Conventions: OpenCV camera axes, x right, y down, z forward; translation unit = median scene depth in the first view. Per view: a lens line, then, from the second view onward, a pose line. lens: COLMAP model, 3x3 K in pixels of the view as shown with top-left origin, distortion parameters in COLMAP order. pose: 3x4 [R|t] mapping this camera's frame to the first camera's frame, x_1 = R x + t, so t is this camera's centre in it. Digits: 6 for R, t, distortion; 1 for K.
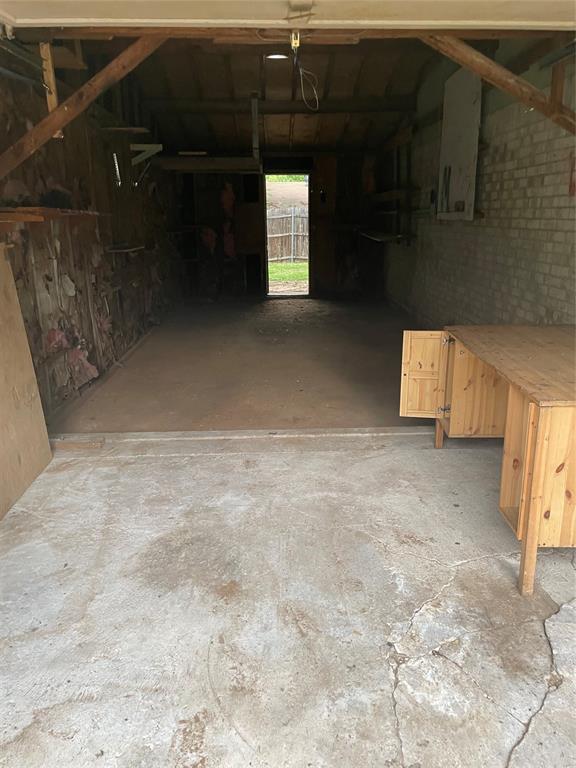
lens RADIAL K [[583.6, 0, 288.0], [0, 583.6, 384.0], [0, 0, 1]] dist [0.094300, -0.121458]
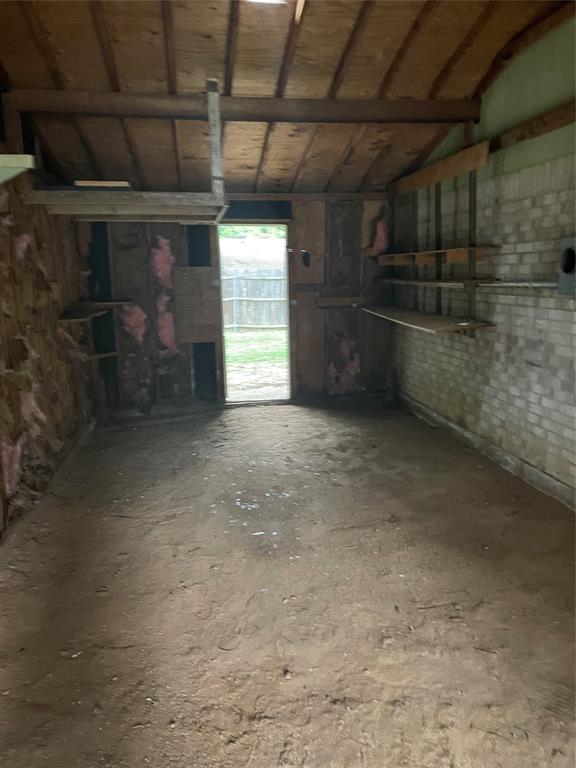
lens RADIAL K [[583.6, 0, 288.0], [0, 583.6, 384.0], [0, 0, 1]] dist [0.094300, -0.121458]
pose [[0.991635, -0.032155, 0.125005, -0.052101], [0.043154, 0.995334, -0.086299, -0.120426], [-0.121647, 0.090971, 0.988396, 0.361581]]
